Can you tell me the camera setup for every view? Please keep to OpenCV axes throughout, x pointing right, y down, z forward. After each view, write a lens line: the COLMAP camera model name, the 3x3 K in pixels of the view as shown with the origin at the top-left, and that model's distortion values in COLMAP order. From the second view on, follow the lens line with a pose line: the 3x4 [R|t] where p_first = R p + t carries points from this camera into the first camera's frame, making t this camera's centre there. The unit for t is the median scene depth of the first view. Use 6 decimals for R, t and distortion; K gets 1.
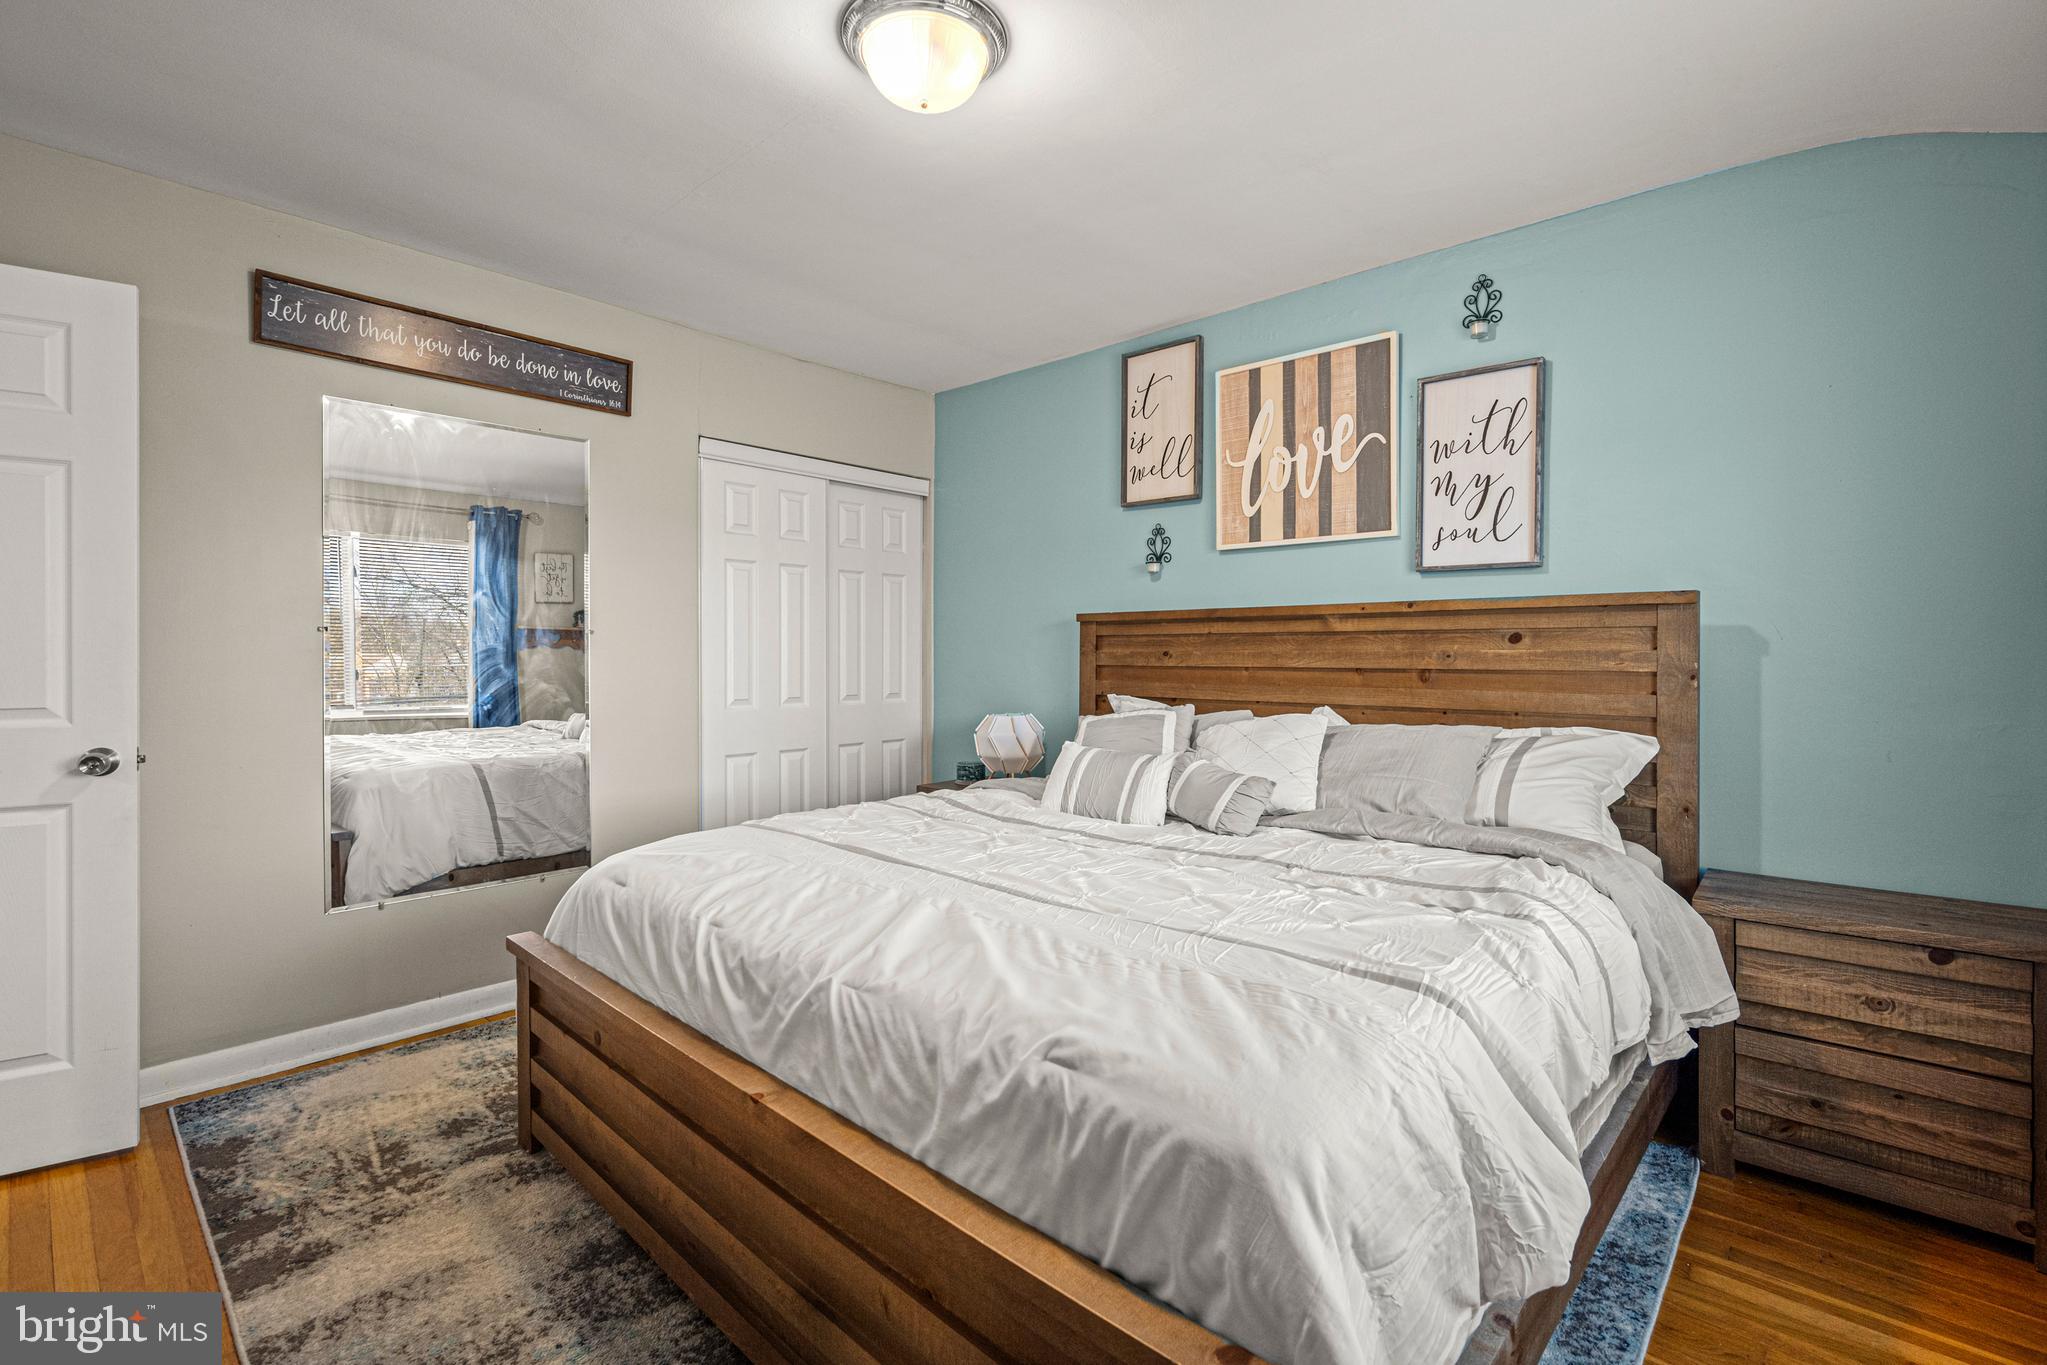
lens RADIAL K [[923.3, 0, 1019.8], [0, 923.3, 651.9], [0, 0, 1]] dist [0.000356, 0.000114]
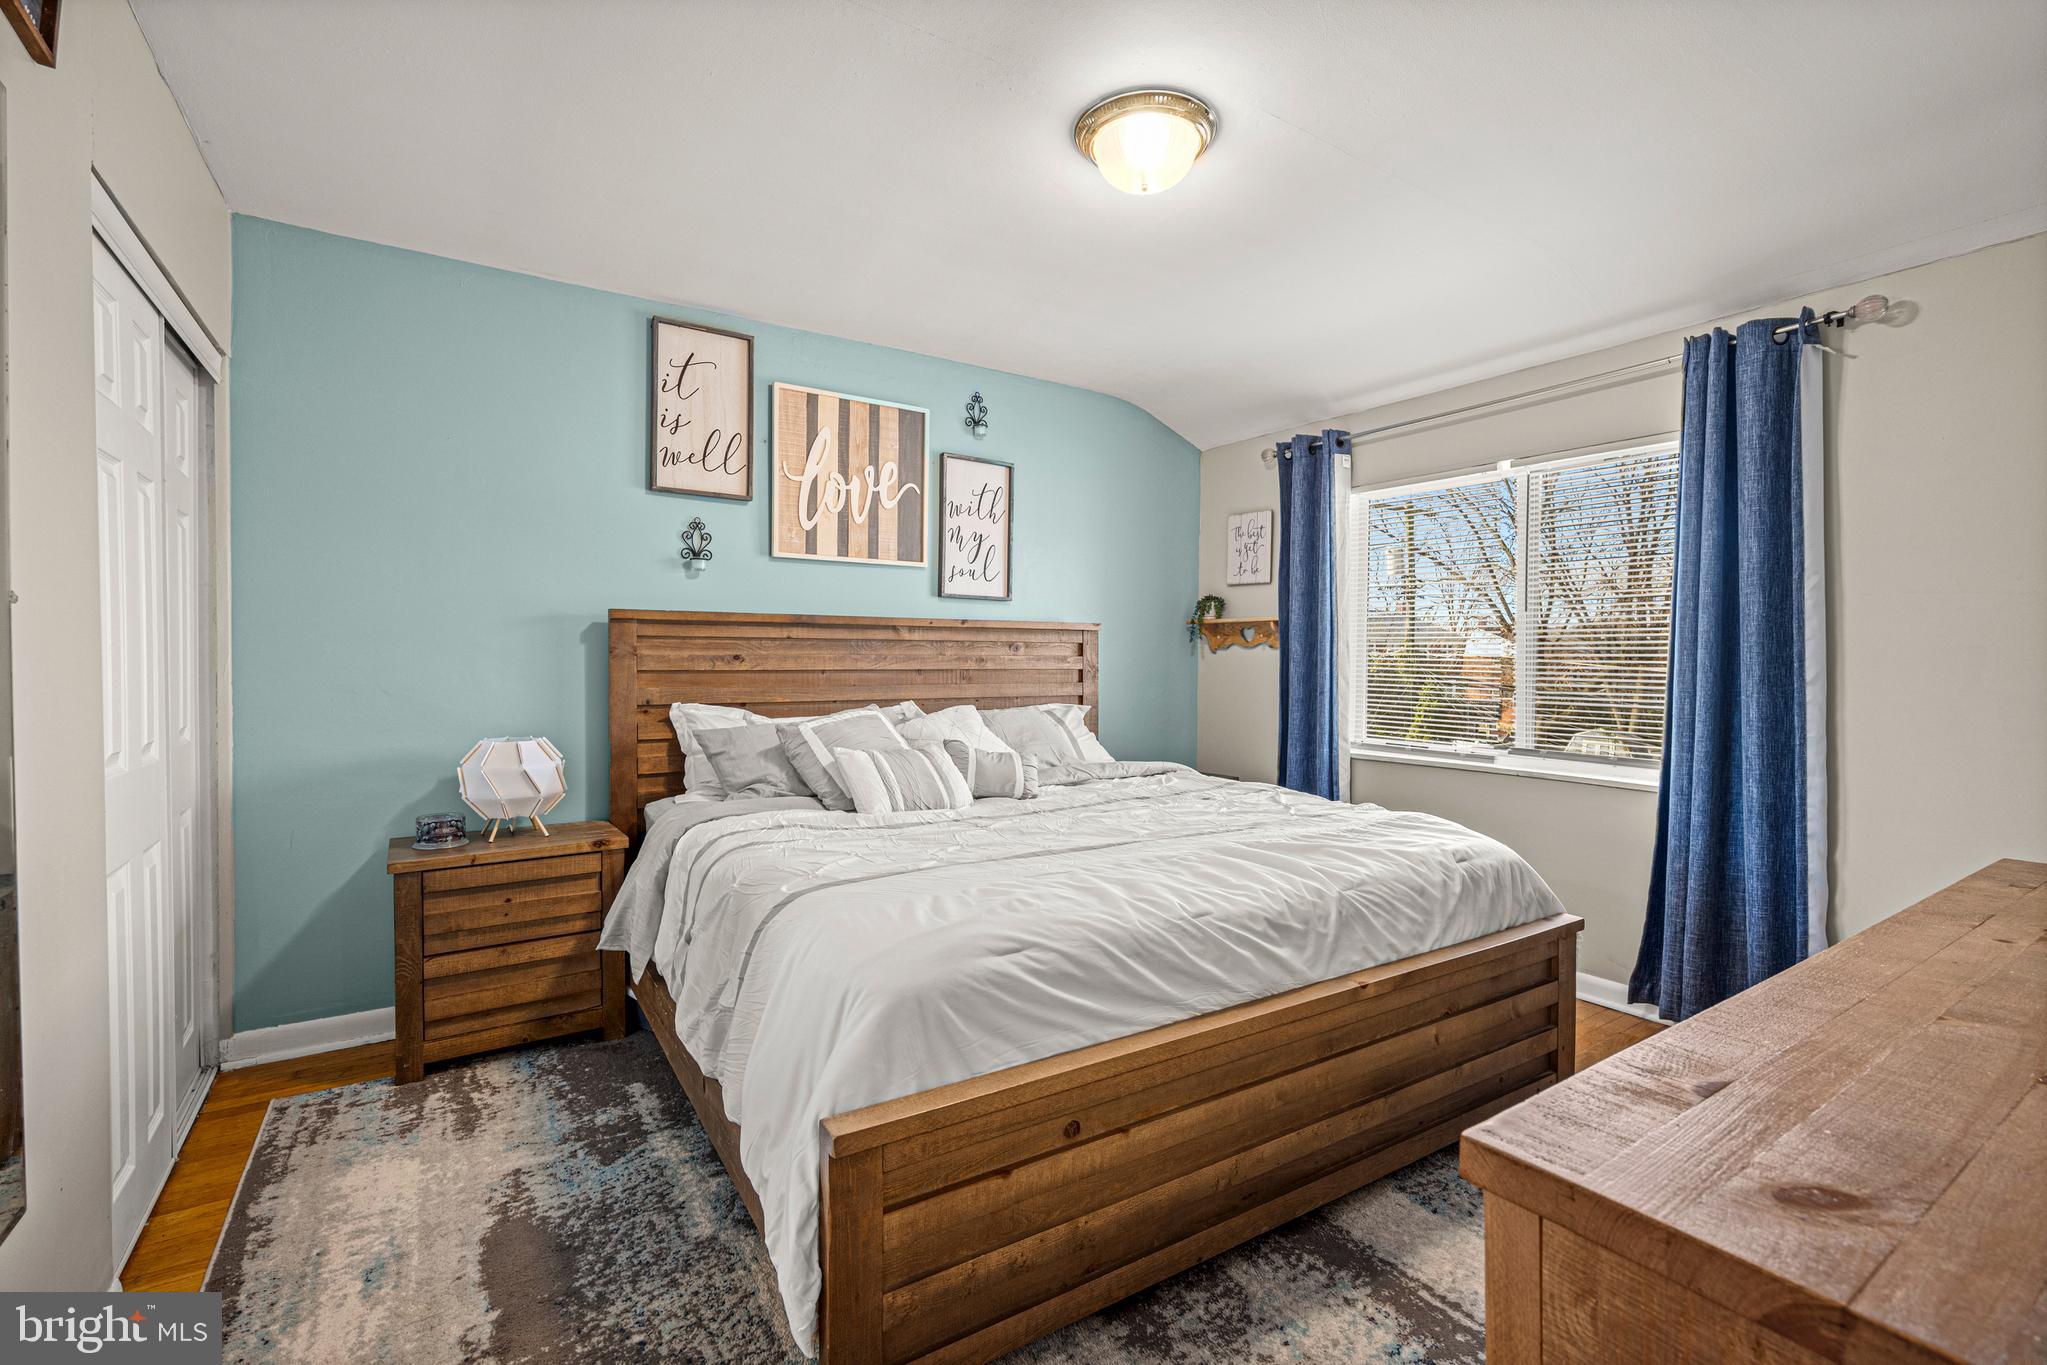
lens RADIAL K [[907.0, 0, 1023.5], [0, 907.0, 682.5], [0, 0, 1]] dist [-0.000772, -0.000027]
pose [[0.242124, -0.023008, 0.969972, -0.763816], [-0.004559, 0.999681, 0.024851, 0.003906], [-0.970235, -0.010439, 0.241942, 0.528916]]
